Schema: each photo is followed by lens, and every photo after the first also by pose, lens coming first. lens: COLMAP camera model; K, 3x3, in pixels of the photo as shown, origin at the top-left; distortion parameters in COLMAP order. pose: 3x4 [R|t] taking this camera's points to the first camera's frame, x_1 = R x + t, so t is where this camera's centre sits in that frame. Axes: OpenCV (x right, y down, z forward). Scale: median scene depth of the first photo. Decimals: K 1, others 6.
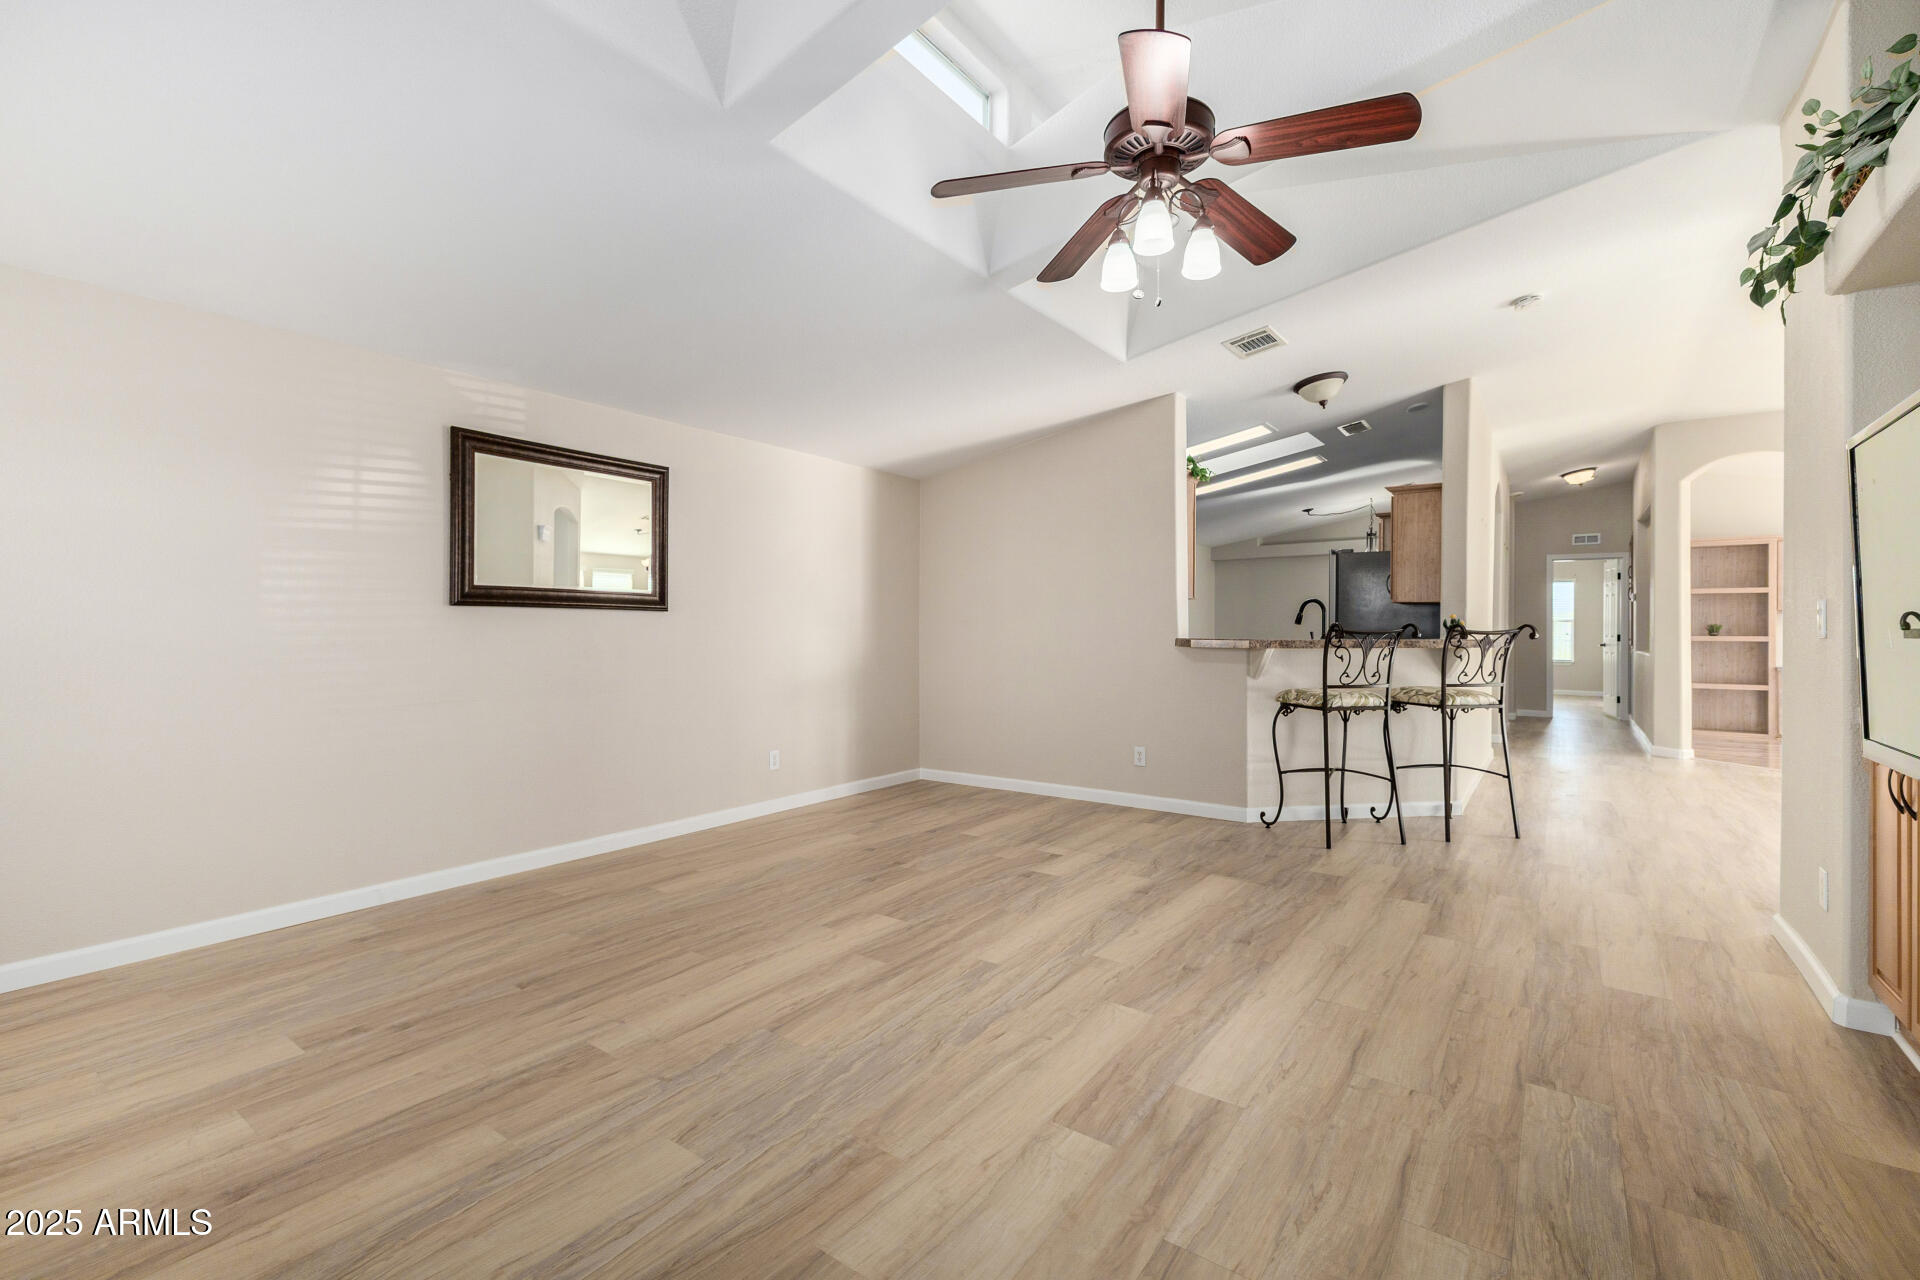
lens RADIAL K [[829.0, 0, 963.5], [0, 829.0, 639.6], [0, 0, 1]] dist [0.010777, 0.000460]
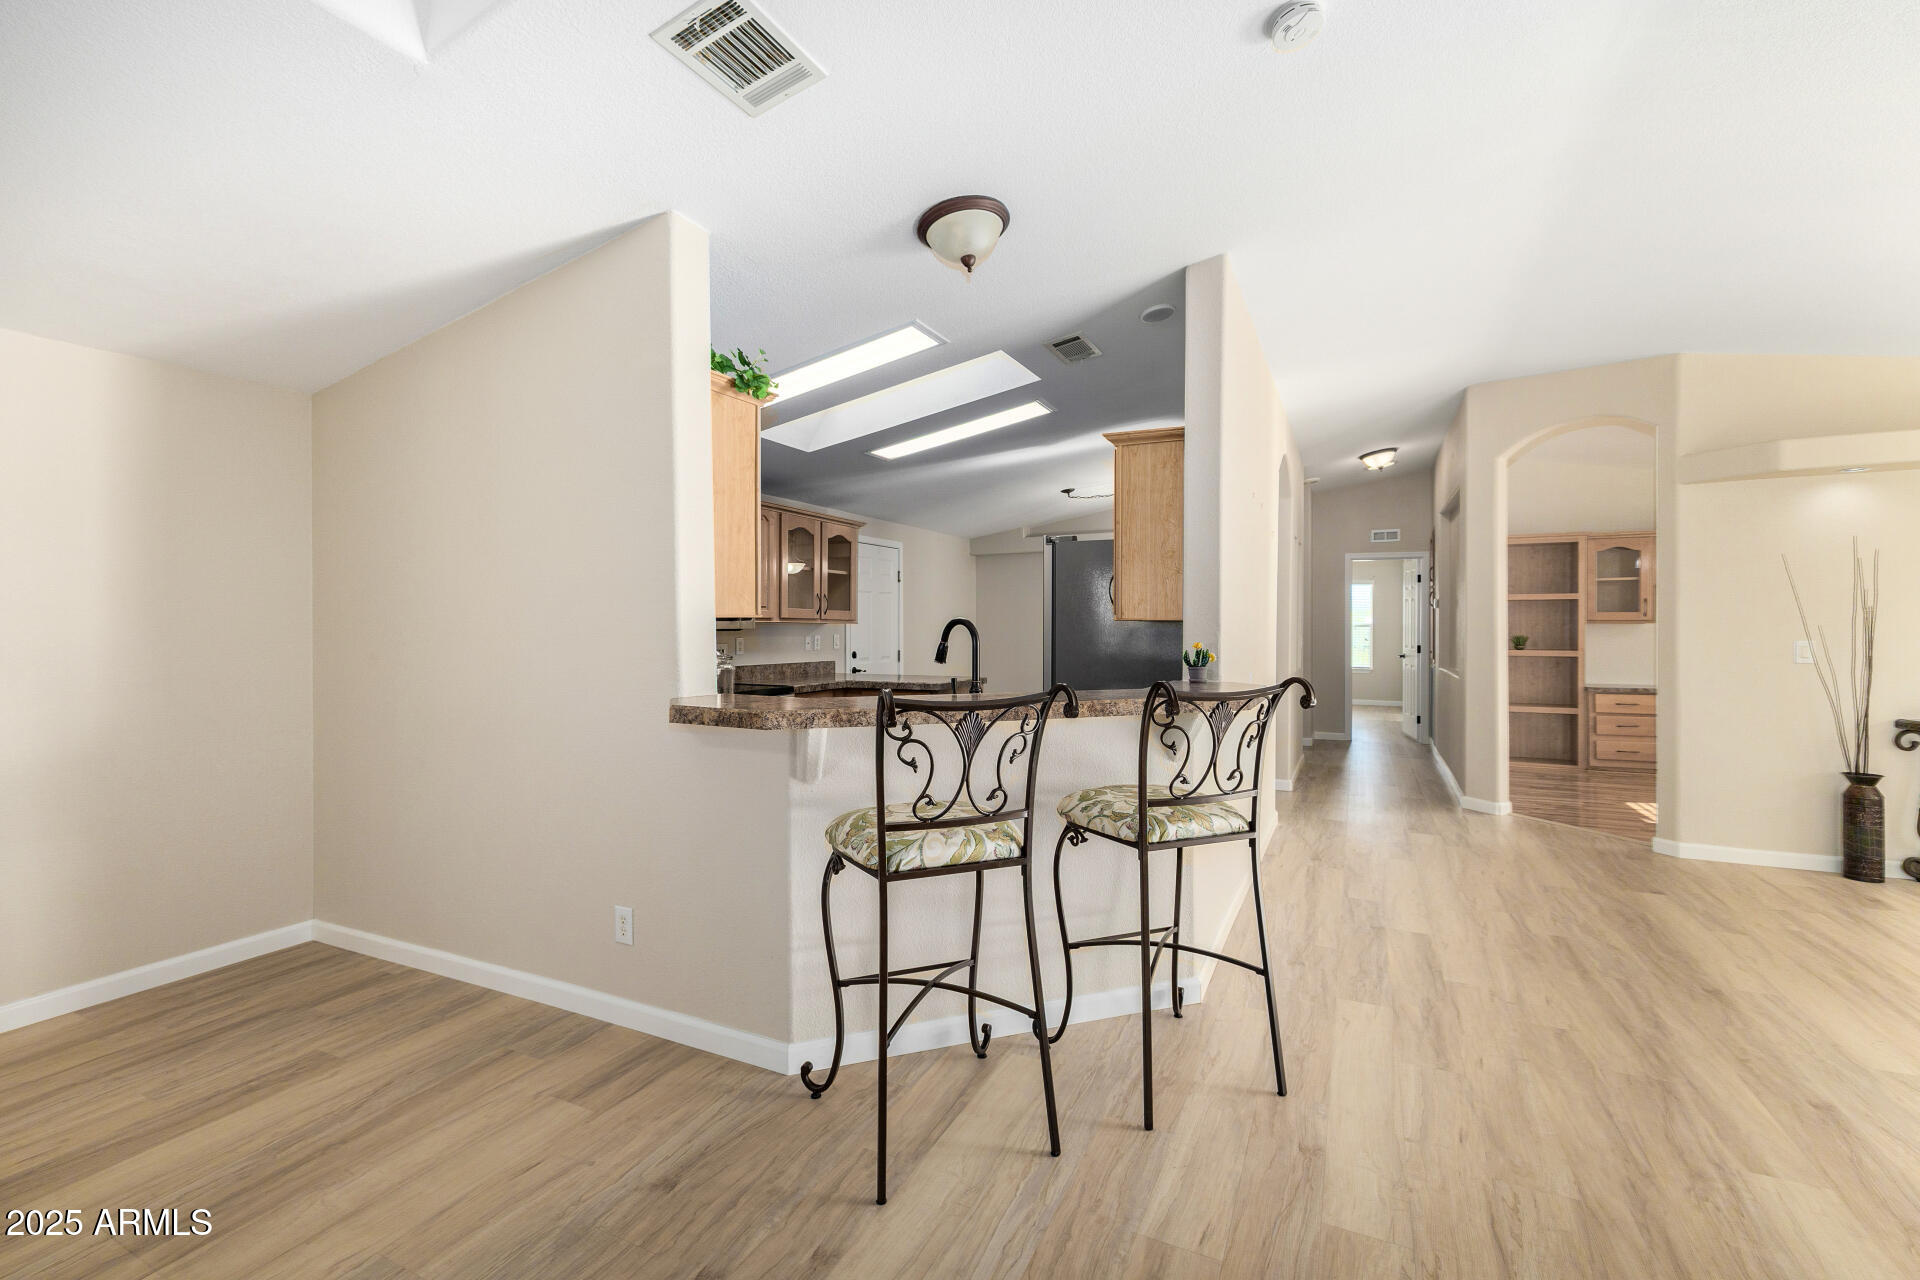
lens RADIAL K [[829.0, 0, 957.1], [0, 829.0, 640.7], [0, 0, 1]] dist [0.010777, 0.000460]
pose [[0.985551, -0.005665, 0.169283, 0.284710], [0.004586, 0.999967, 0.006761, -0.032994], [-0.169315, -0.005887, 0.985544, 0.394890]]
